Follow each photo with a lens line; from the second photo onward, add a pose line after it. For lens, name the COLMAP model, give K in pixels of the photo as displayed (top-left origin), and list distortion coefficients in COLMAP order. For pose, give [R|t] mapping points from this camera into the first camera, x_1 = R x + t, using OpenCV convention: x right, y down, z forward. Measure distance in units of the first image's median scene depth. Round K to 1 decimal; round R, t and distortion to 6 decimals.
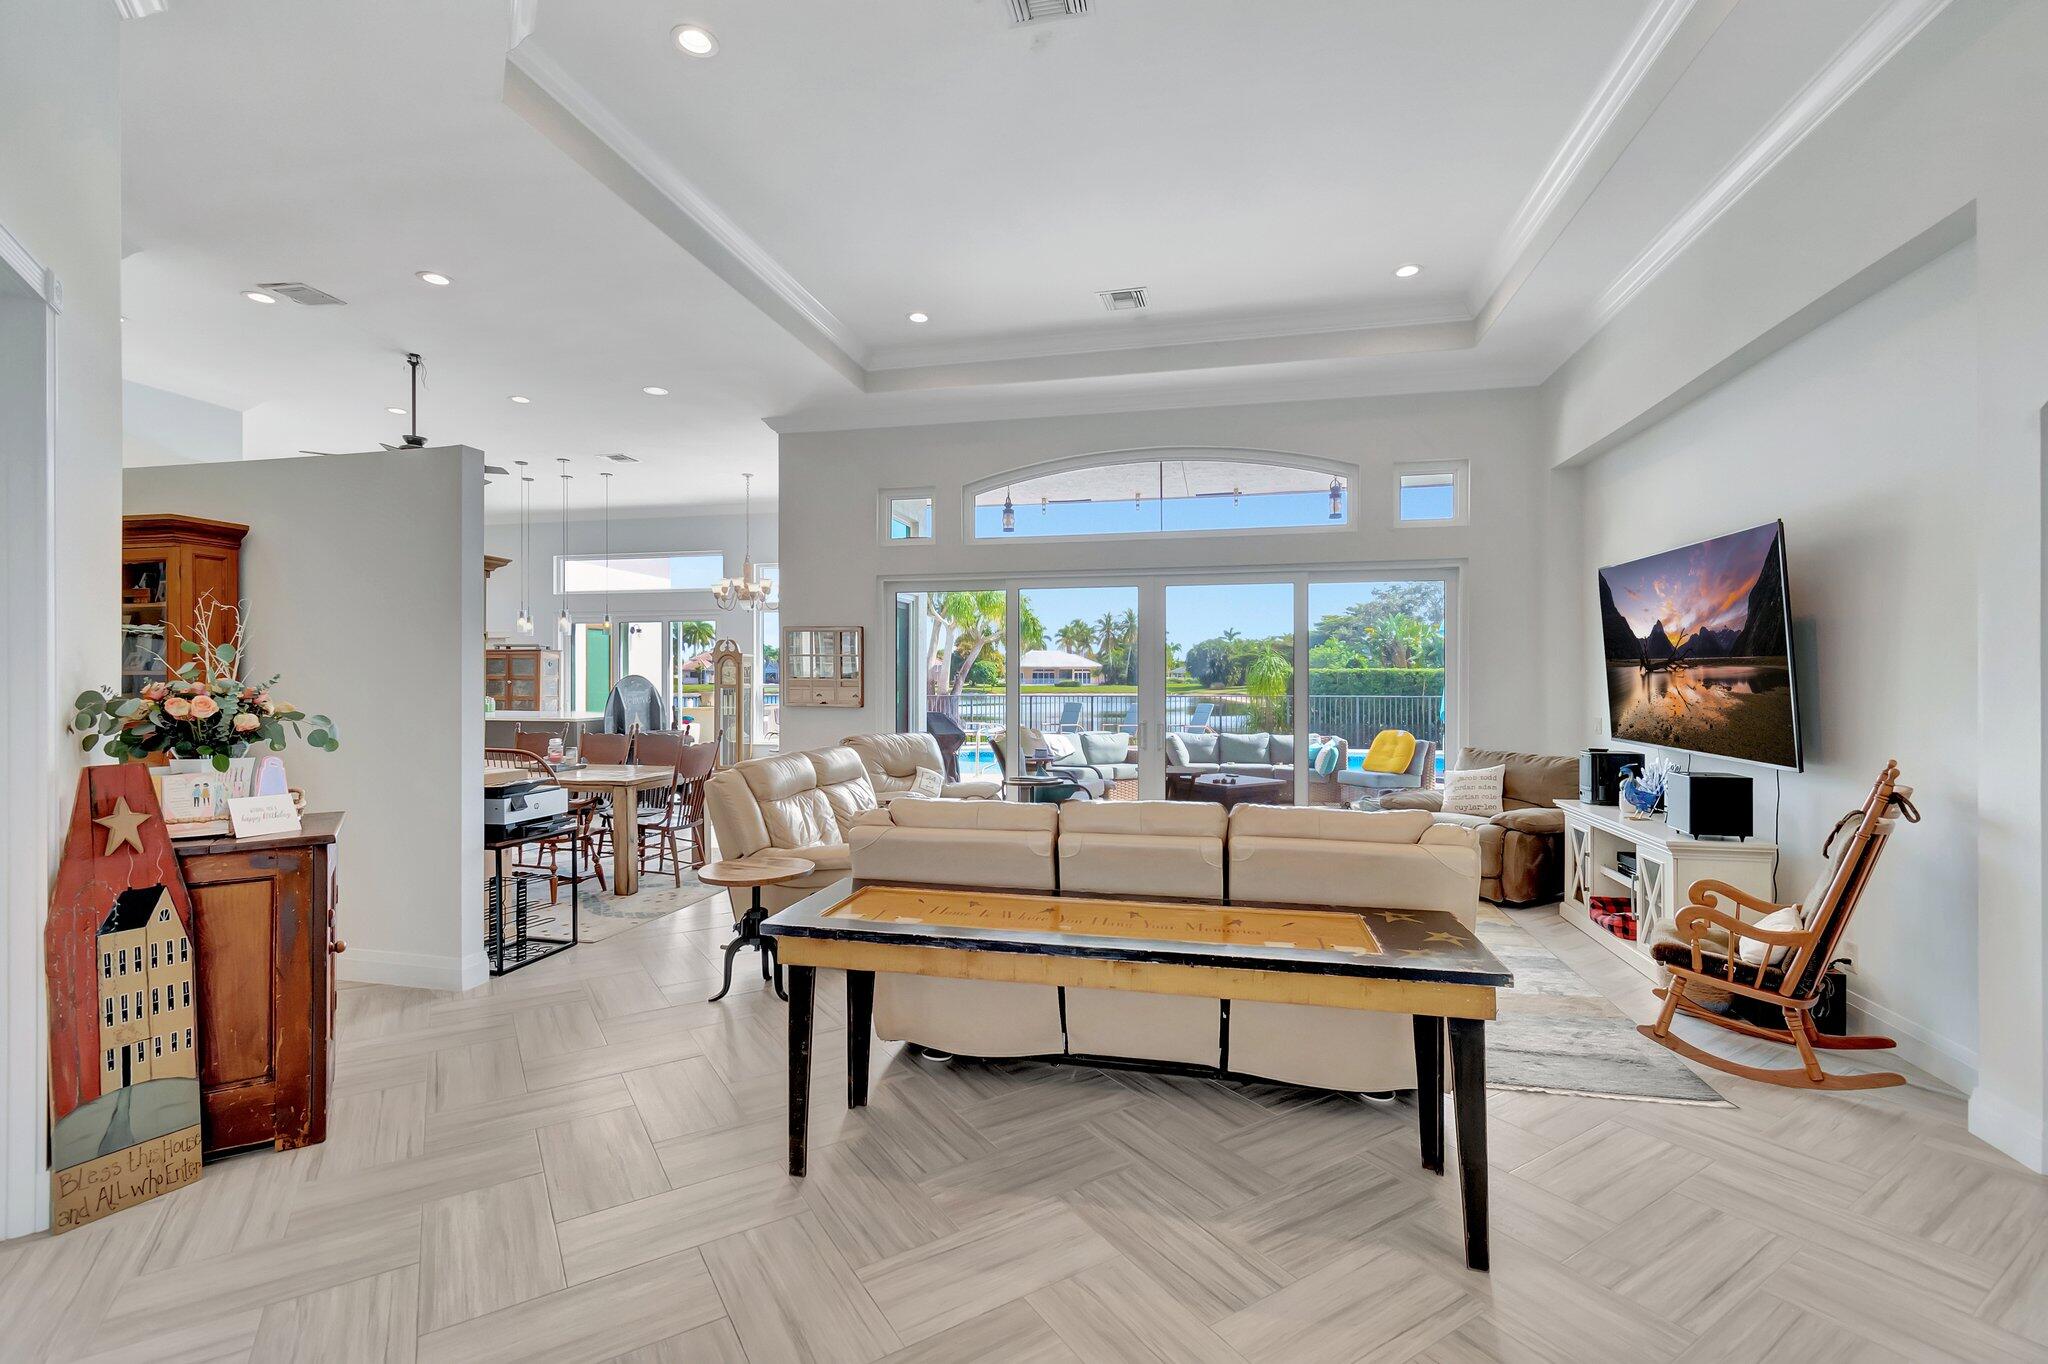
lens RADIAL K [[908.7, 0, 1038.5], [0, 908.7, 677.2], [0, 0, 1]] dist [0.003836, -0.000965]
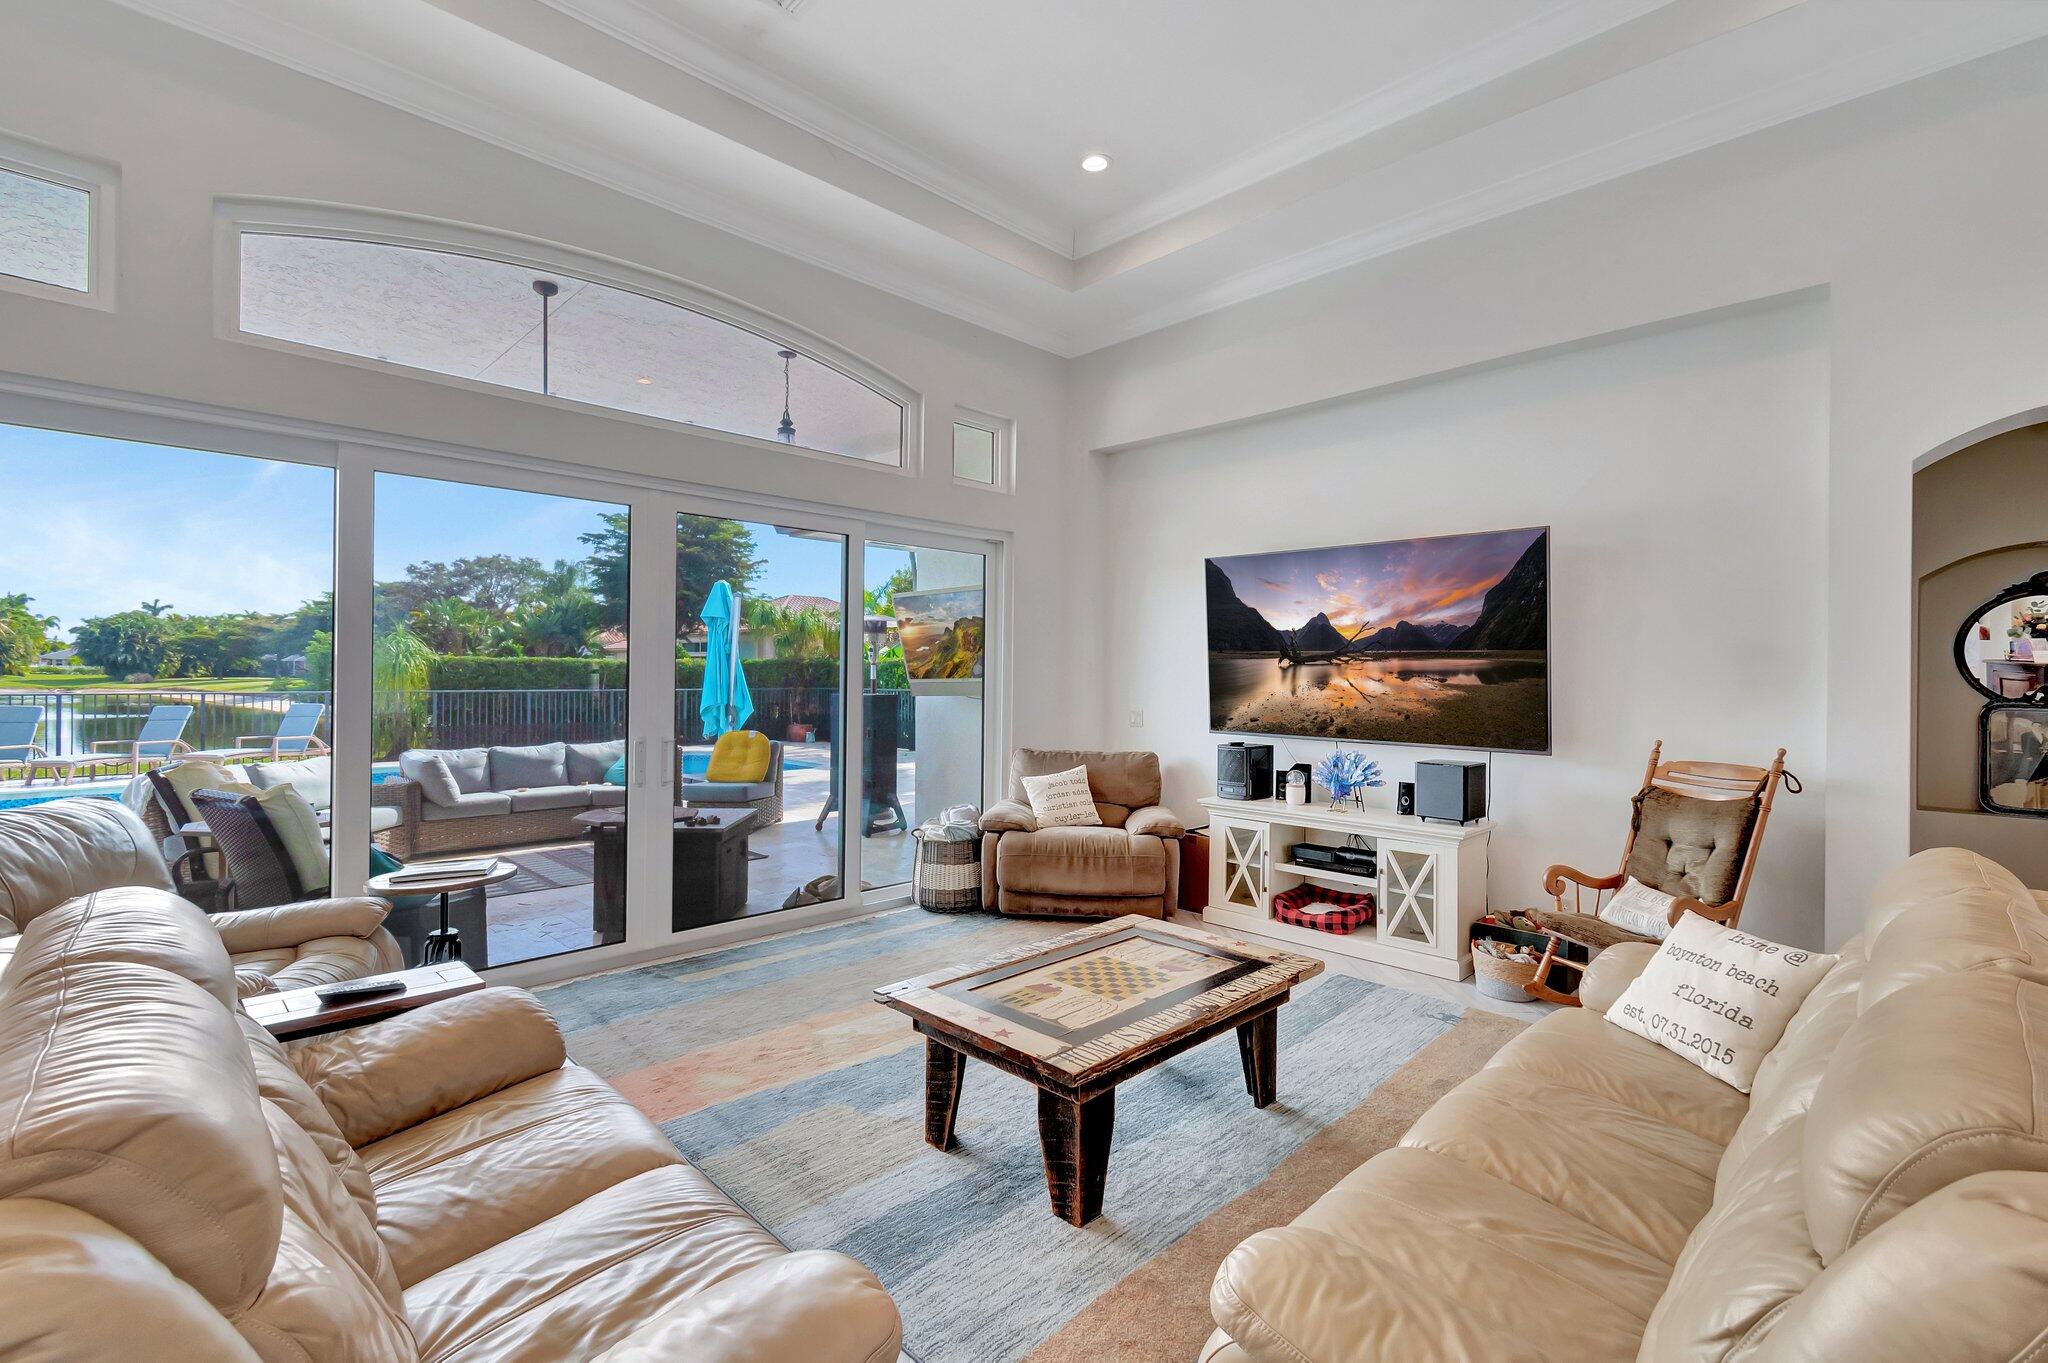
lens RADIAL K [[908.7, 0, 1004.8], [0, 908.7, 661.0], [0, 0, 1]] dist [0.003836, -0.000965]
pose [[0.557094, 0.019623, 0.830218, -0.291210], [-0.010403, 0.999807, -0.016651, 0.009300], [-0.830384, 0.000639, 0.557191, 0.593522]]
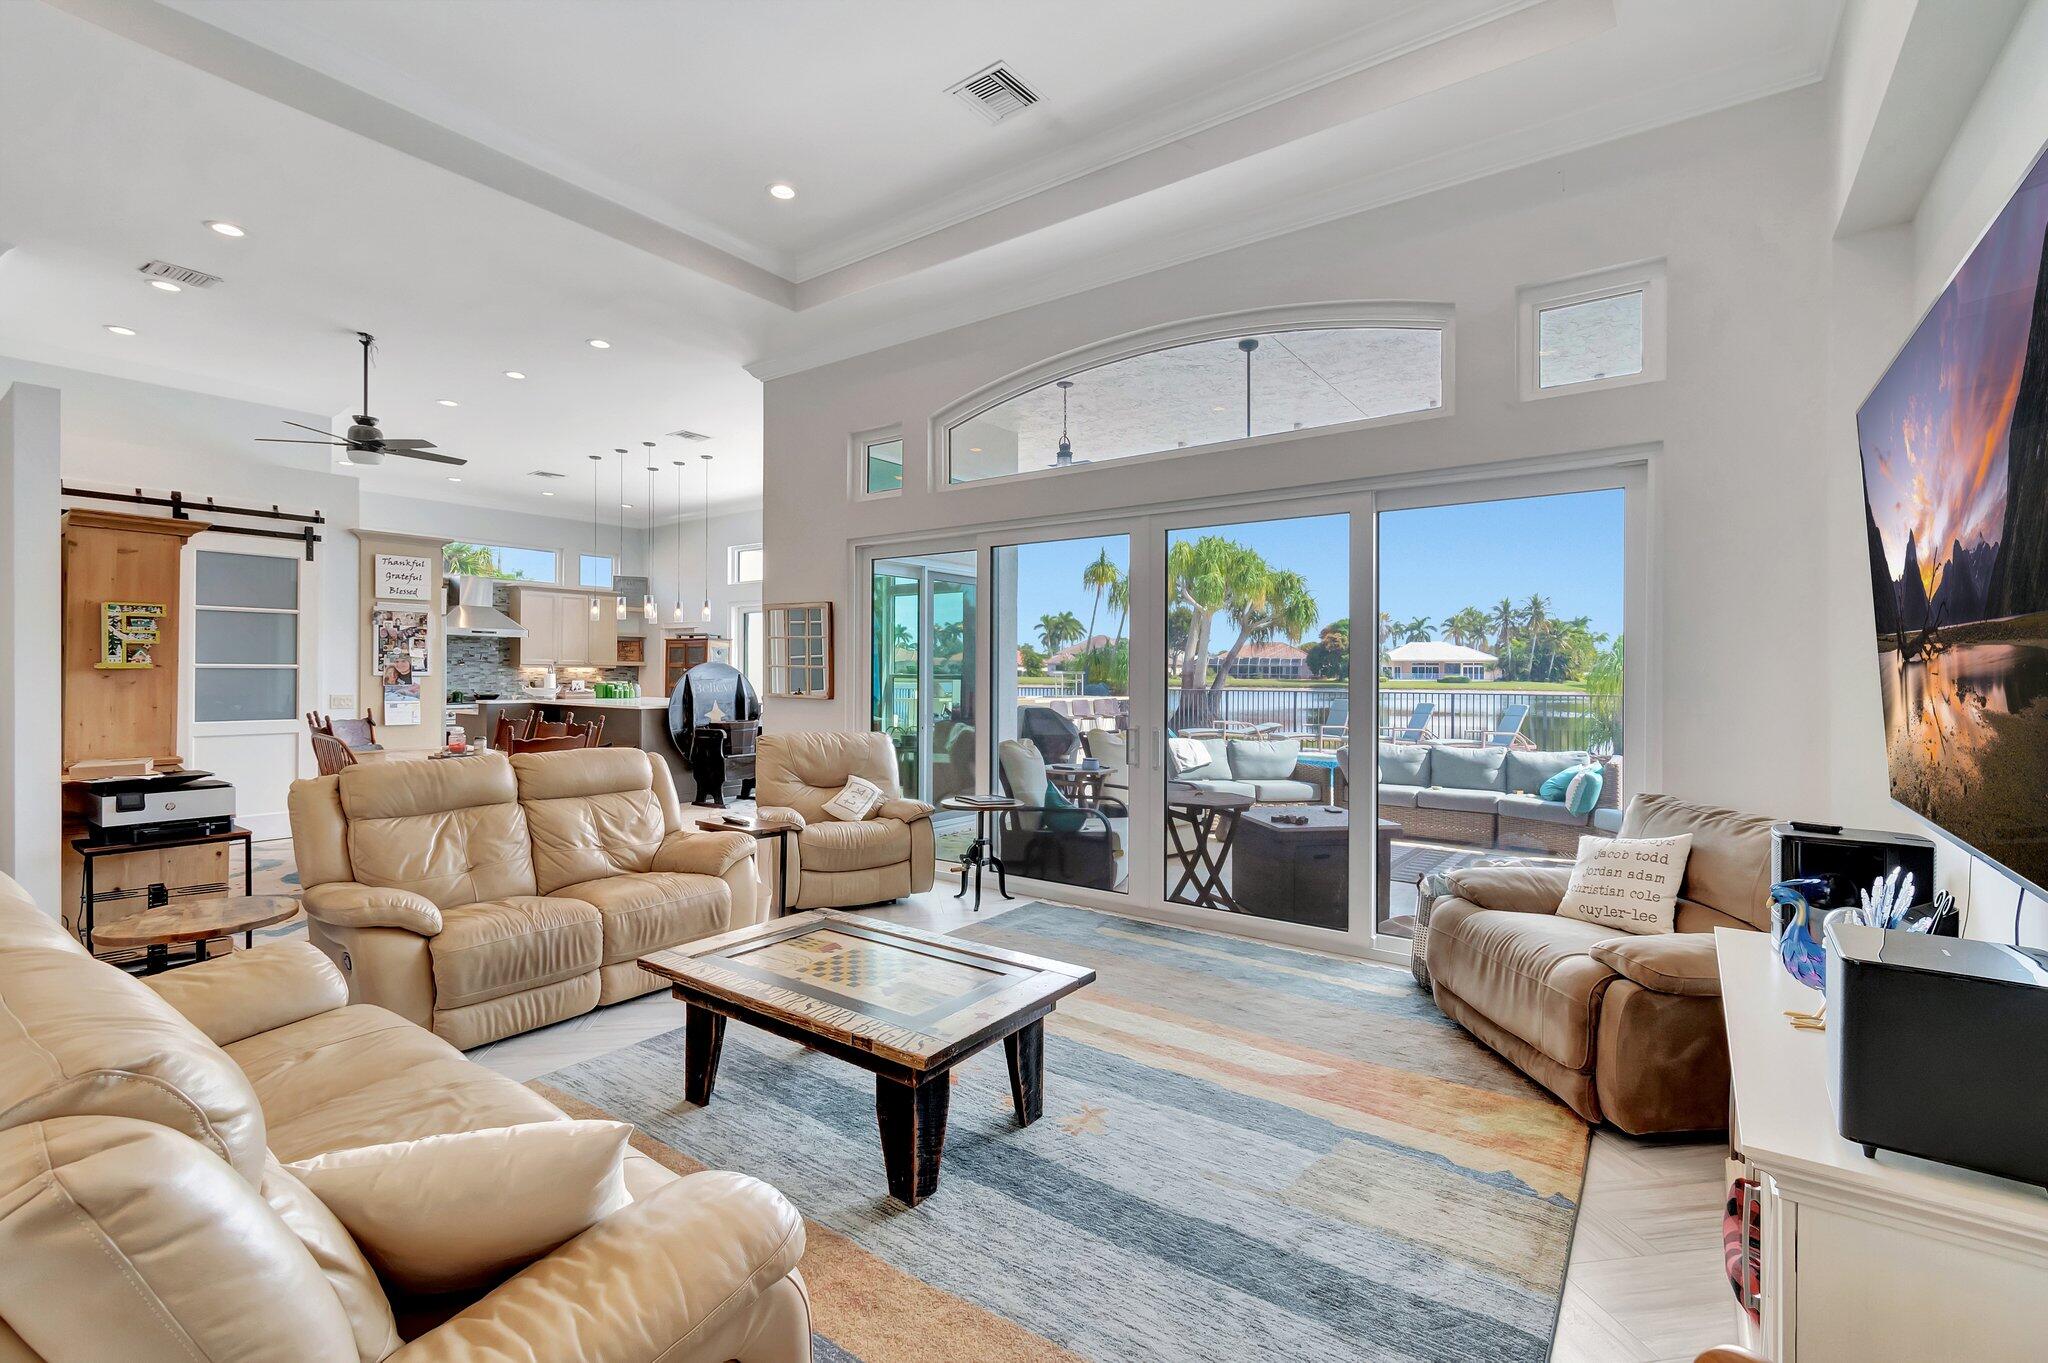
lens RADIAL K [[908.7, 0, 1044.1], [0, 908.7, 672.3], [0, 0, 1]] dist [0.003836, -0.000965]
pose [[0.913840, 0.005539, -0.406038, 0.408385], [-0.005215, 0.999985, 0.001905, 0.007407], [0.406042, 0.000377, 0.913854, 0.412596]]
